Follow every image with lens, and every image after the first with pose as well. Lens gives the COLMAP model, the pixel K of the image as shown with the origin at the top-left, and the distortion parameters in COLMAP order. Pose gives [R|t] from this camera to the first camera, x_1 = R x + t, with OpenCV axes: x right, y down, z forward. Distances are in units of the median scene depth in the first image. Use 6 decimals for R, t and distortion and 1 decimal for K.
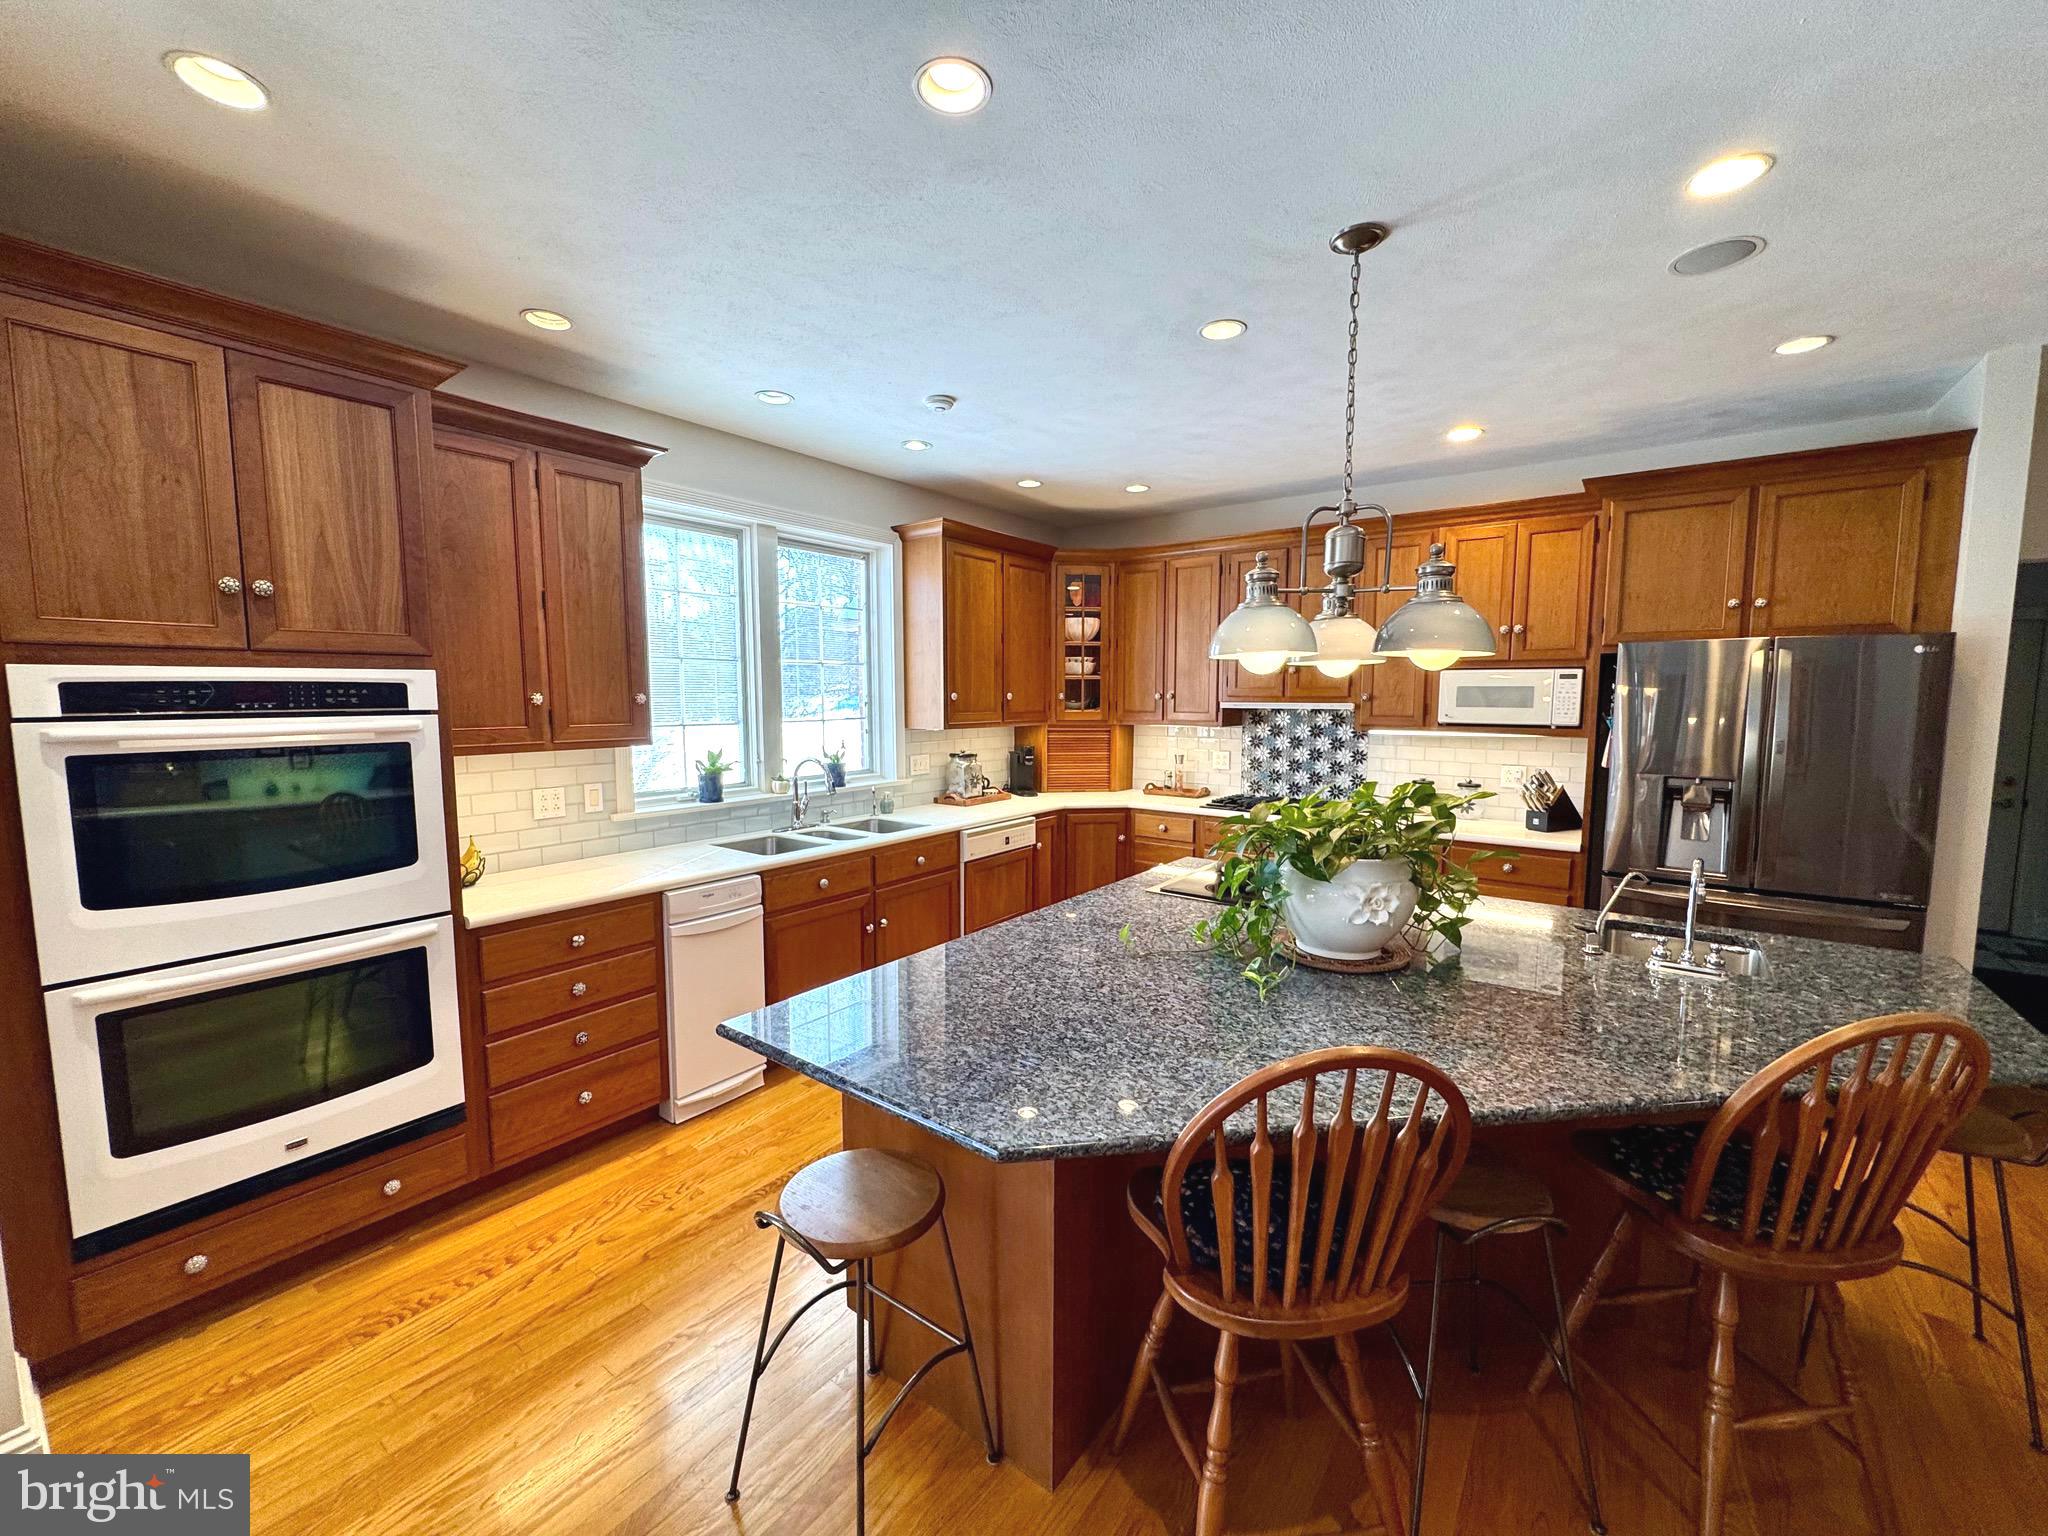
lens RADIAL K [[810.5, 0, 1027.3], [0, 810.5, 769.5], [0, 0, 1]] dist [-0.000624, -0.000400]
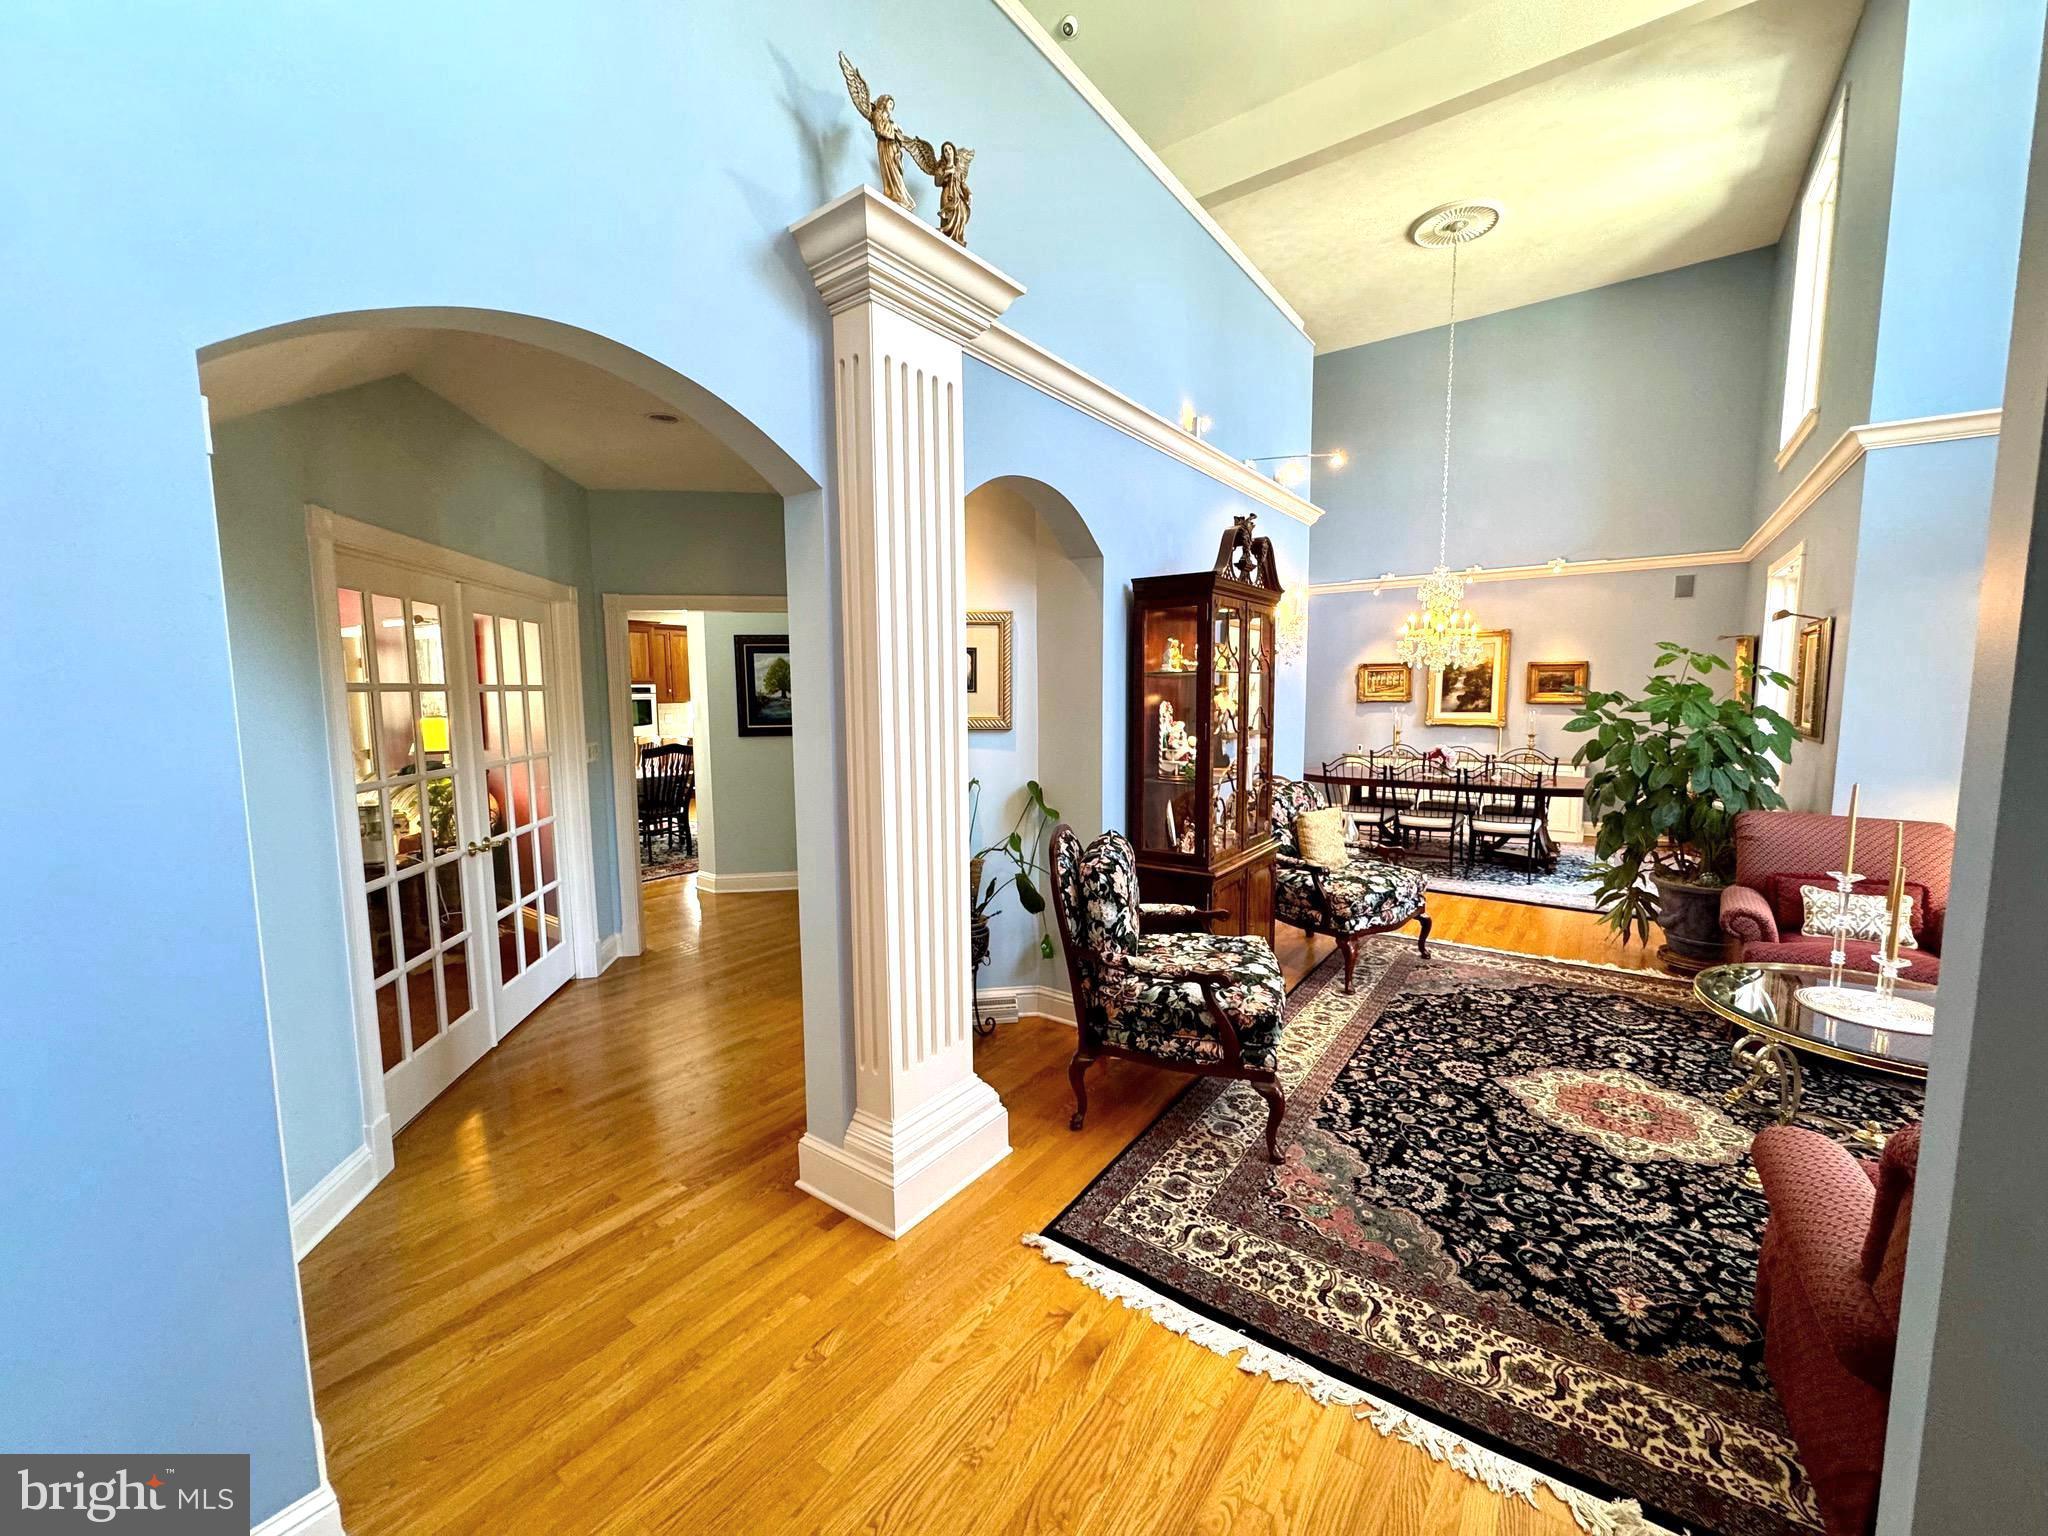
lens RADIAL K [[810.5, 0, 1021.0], [0, 810.5, 771.6], [0, 0, 1]] dist [-0.000624, -0.000400]
pose [[0.999974, -0.004857, 0.005247, 0.748267], [0.004825, 0.999970, 0.006073, 0.199125], [-0.005276, -0.006047, 0.999968, -2.036400]]
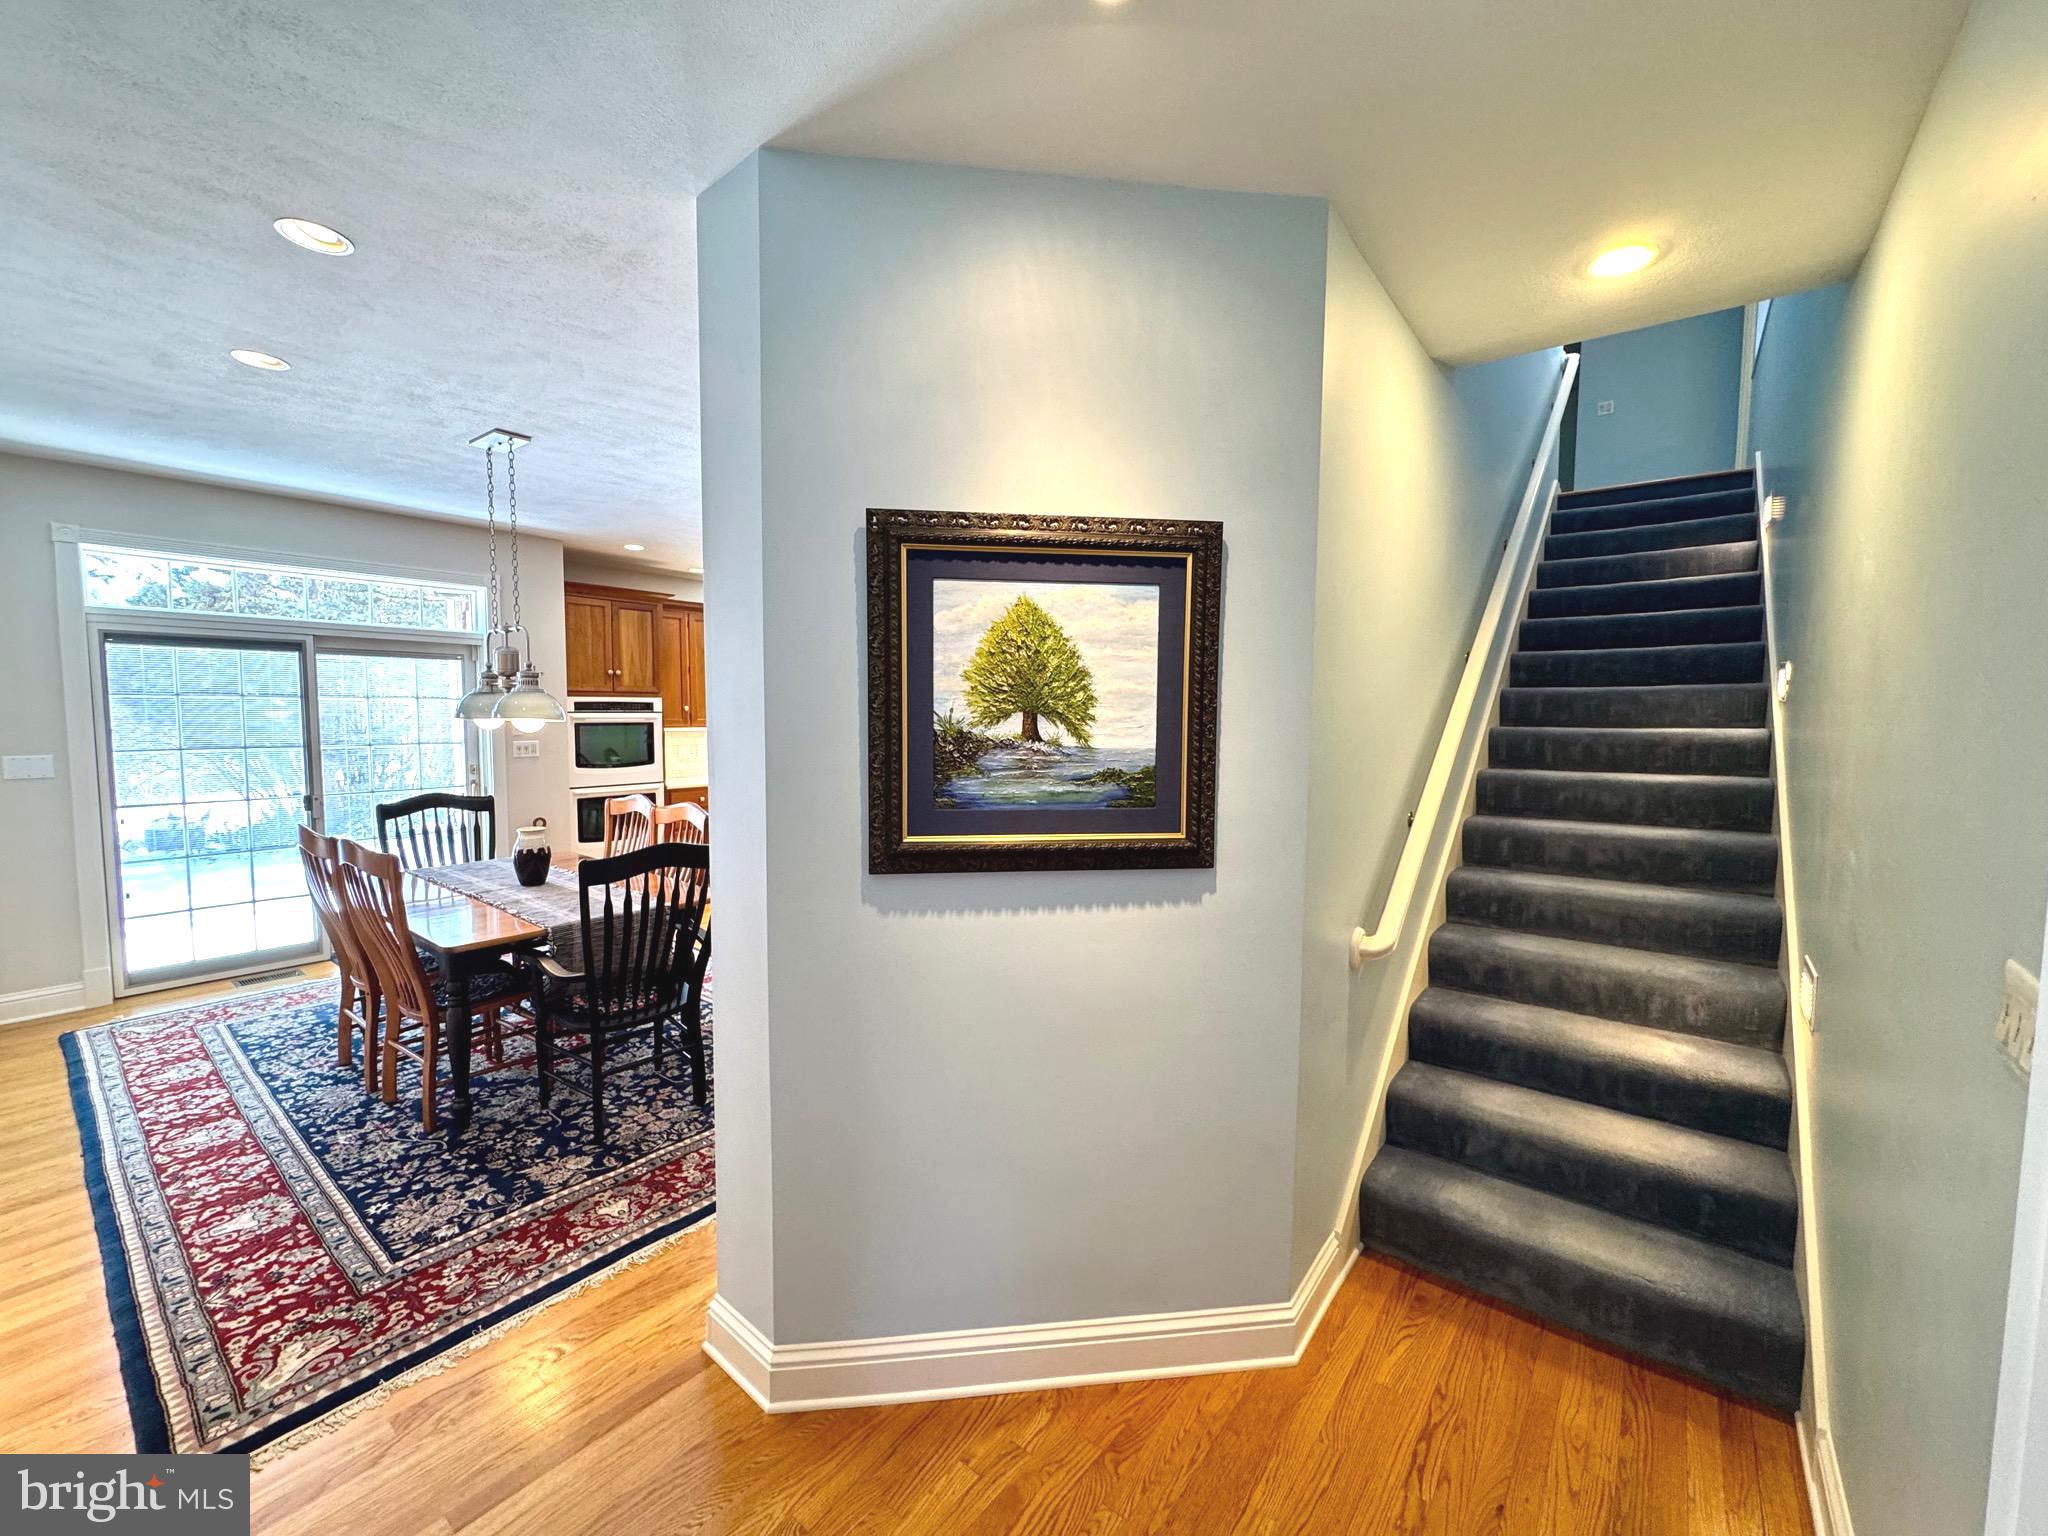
lens RADIAL K [[810.5, 0, 1016.9], [0, 810.5, 762.6], [0, 0, 1]] dist [-0.000624, -0.000400]
pose [[0.999494, 0.007185, -0.030974, 0.351656], [-0.008076, 0.999555, -0.028731, 0.100847], [0.030754, 0.028967, 0.999107, -1.025631]]
